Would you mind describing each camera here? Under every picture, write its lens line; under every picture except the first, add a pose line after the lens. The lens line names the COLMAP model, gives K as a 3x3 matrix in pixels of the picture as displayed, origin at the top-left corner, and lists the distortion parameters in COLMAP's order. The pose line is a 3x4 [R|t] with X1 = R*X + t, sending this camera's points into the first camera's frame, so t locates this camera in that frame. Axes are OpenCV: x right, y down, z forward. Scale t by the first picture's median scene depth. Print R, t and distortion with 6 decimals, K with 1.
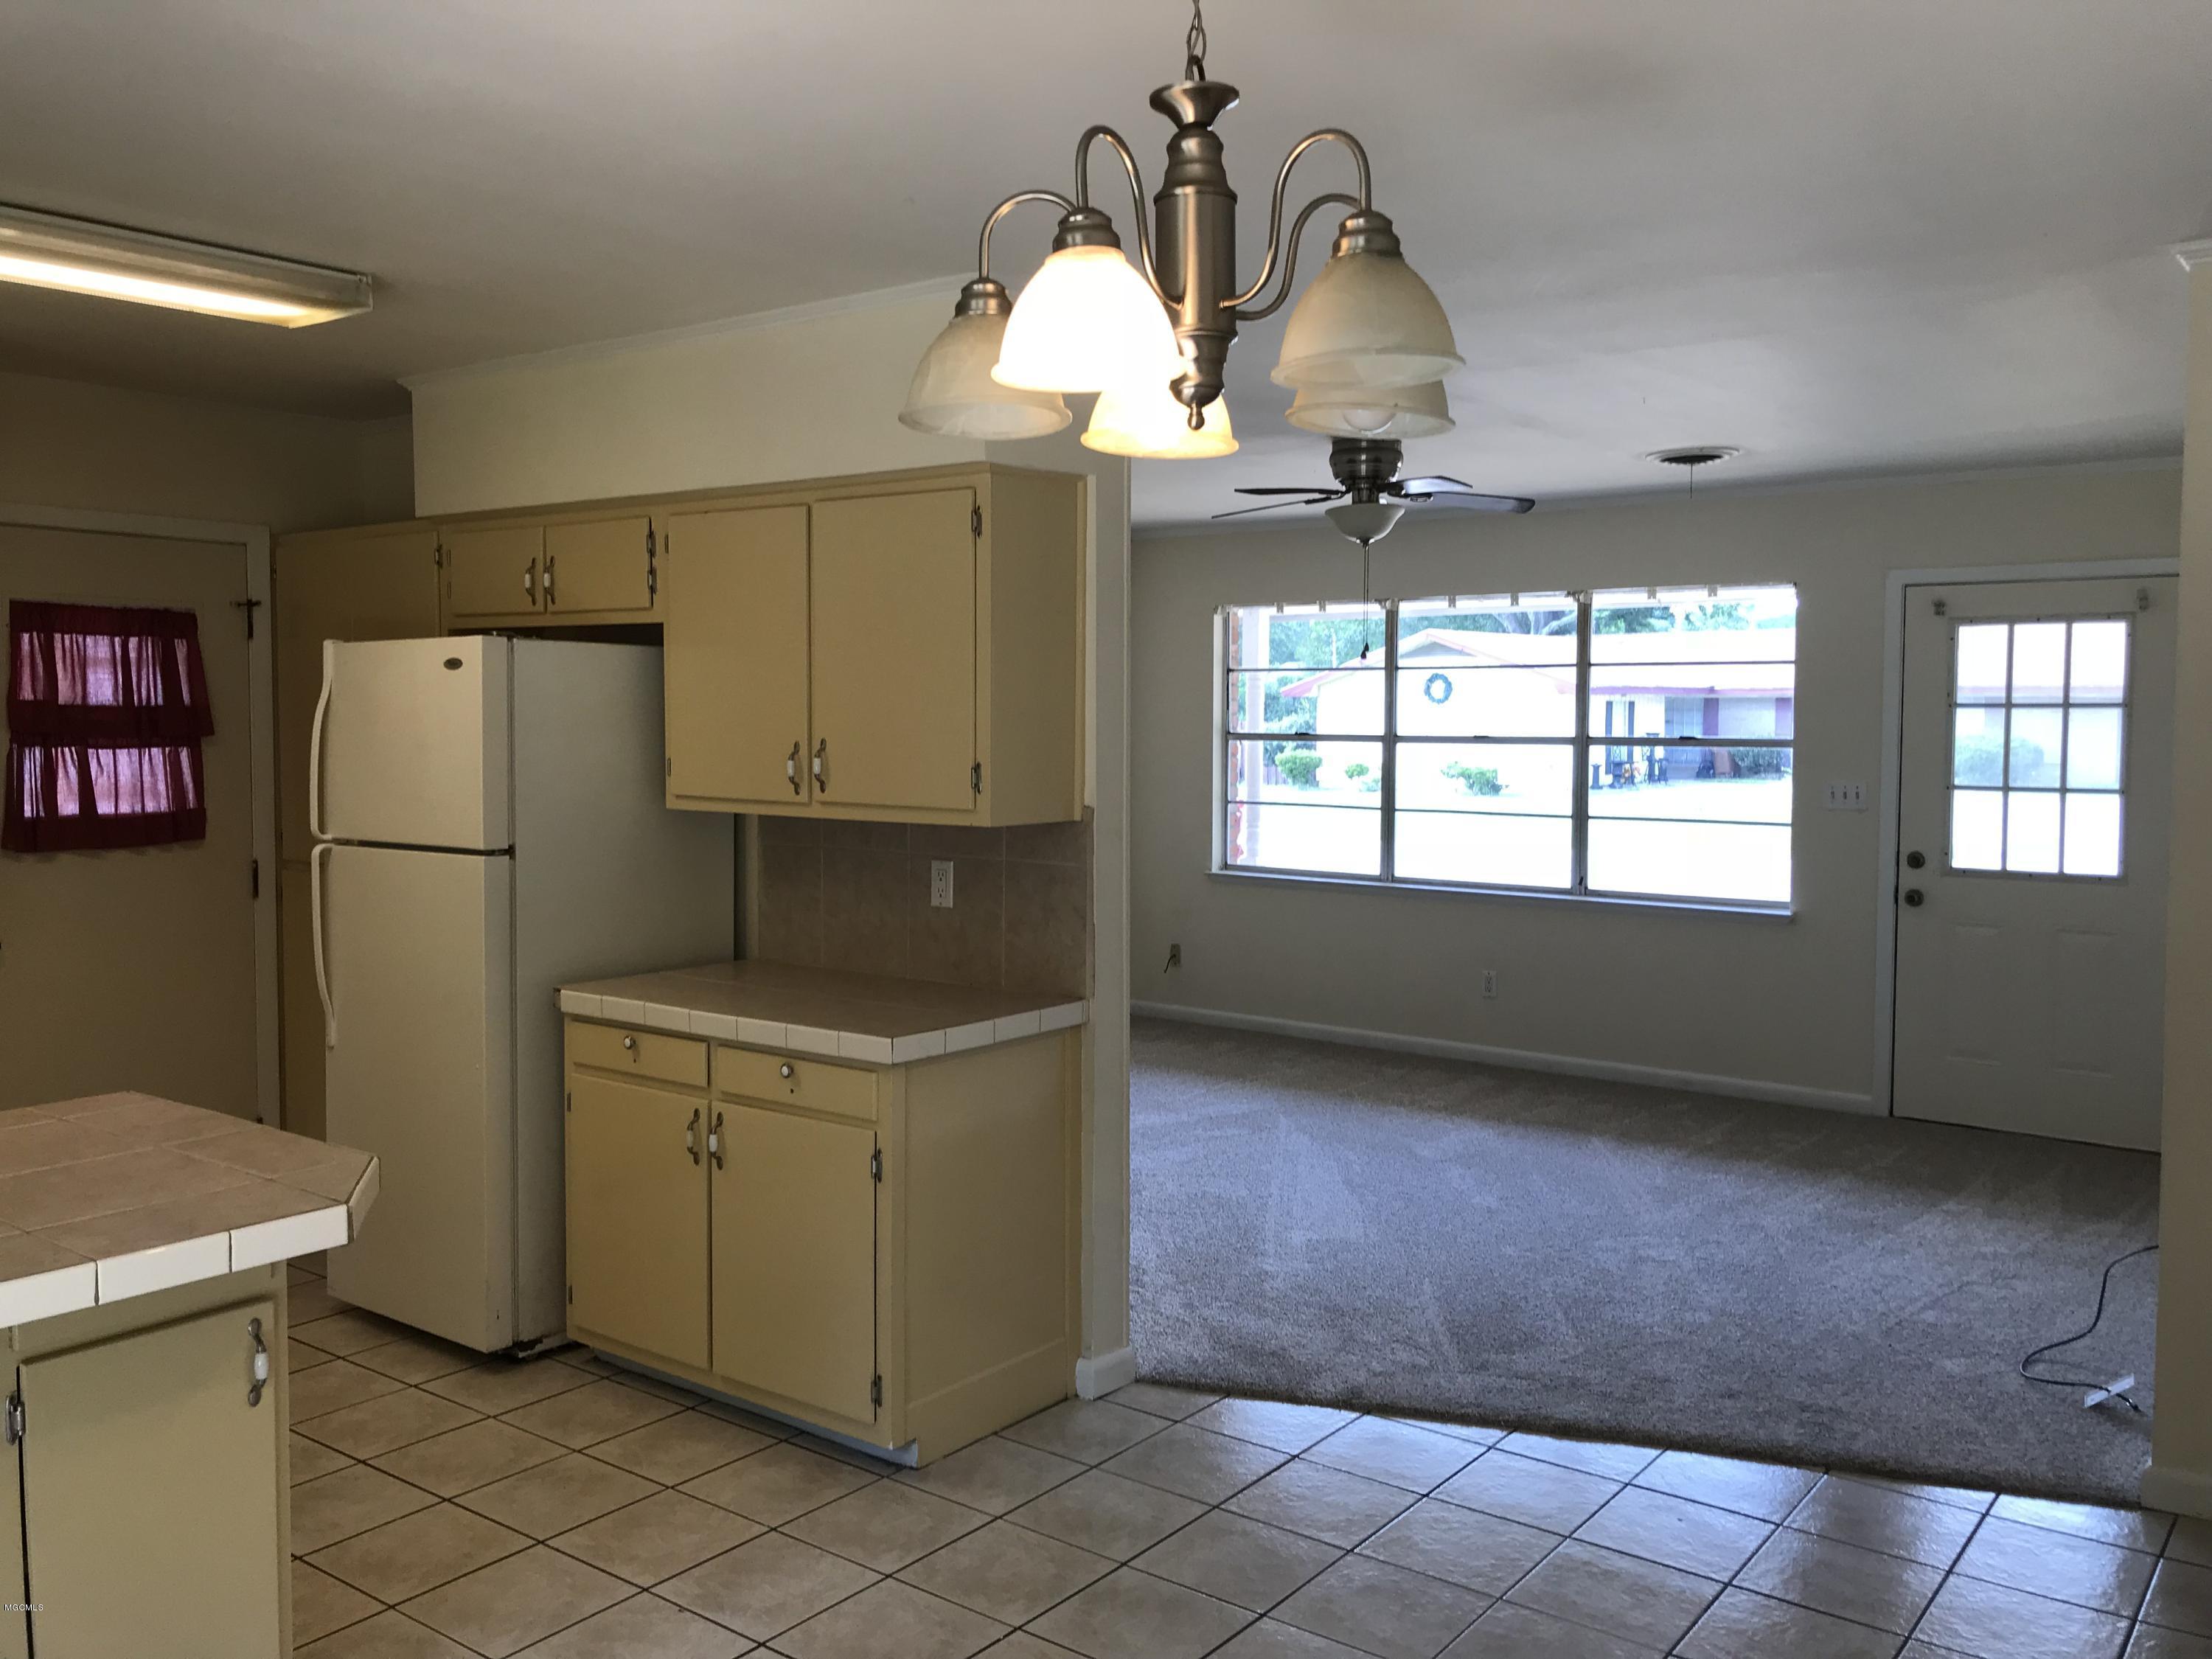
lens RADIAL K [[1813.1, 0, 1102.0], [0, 1813.1, 792.1], [0, 0, 1]] dist [0.027281, -0.033883]
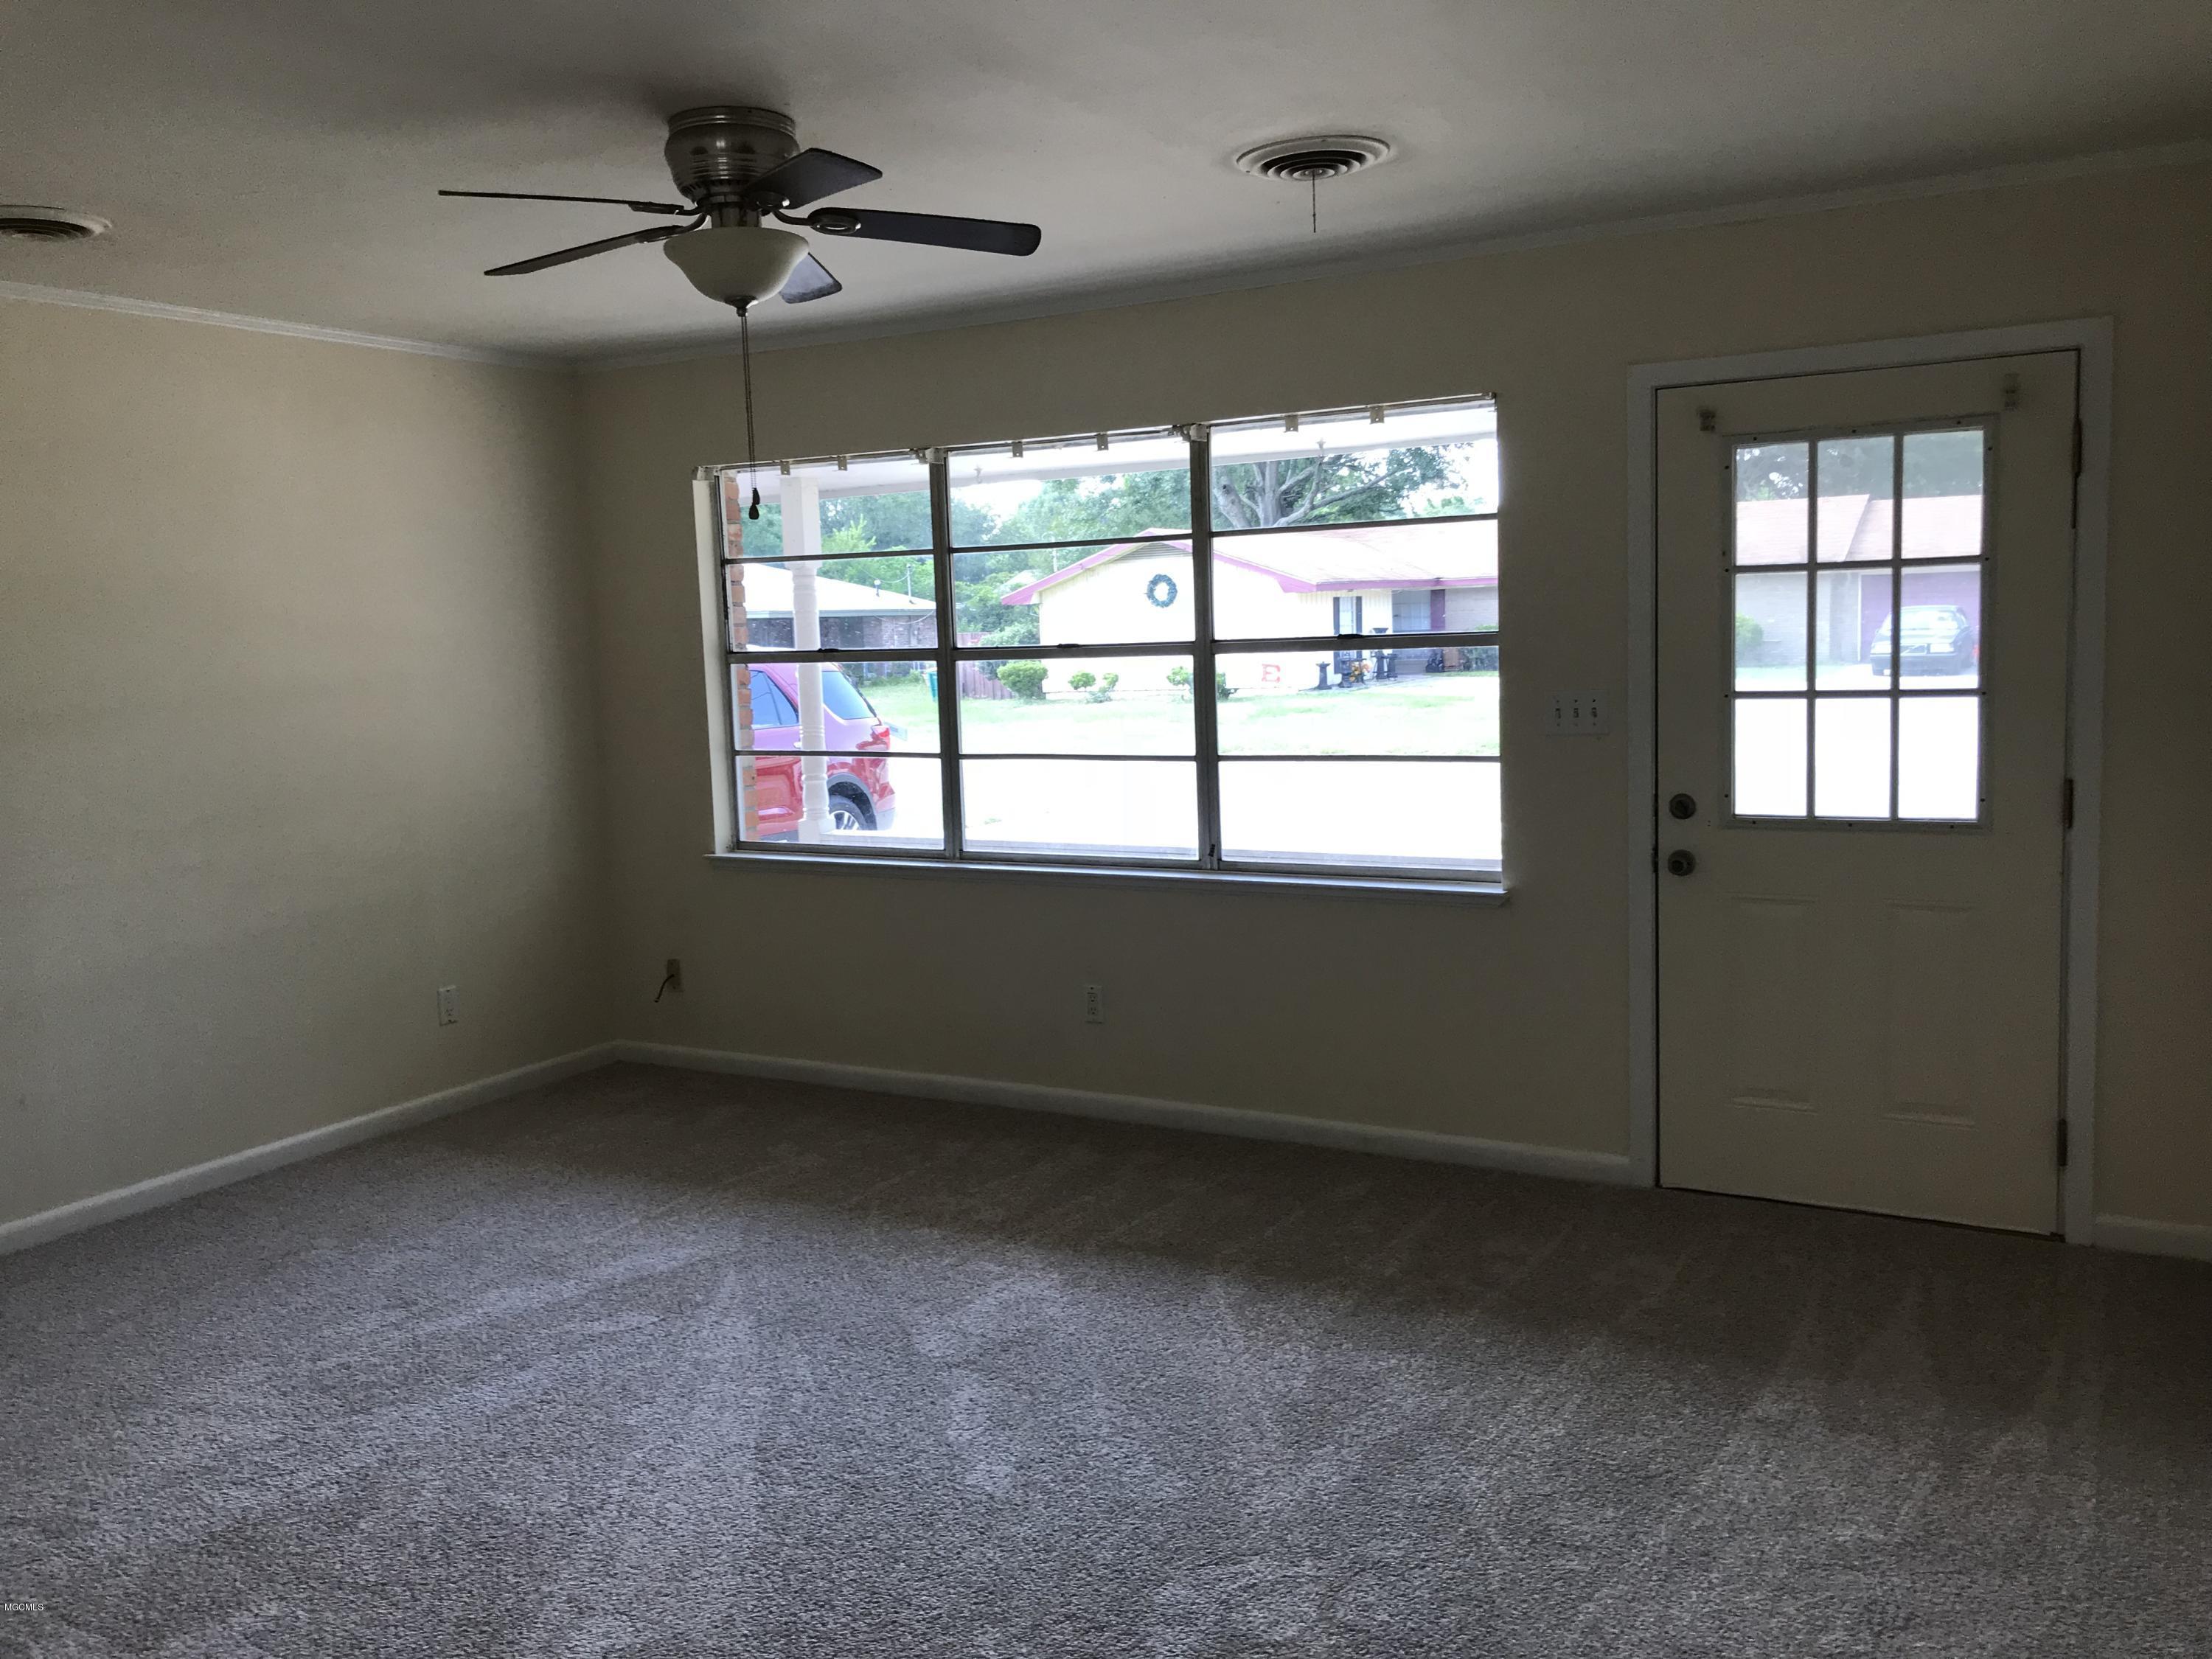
lens RADIAL K [[1810.8, 0, 1102.4], [0, 1810.8, 802.3], [0, 0, 1]] dist [0.088820, -0.179906]
pose [[0.989909, -0.052010, 0.131813, 0.149917], [0.044840, 0.997378, 0.056796, -0.011279], [-0.134421, -0.050313, 0.989646, 0.369229]]
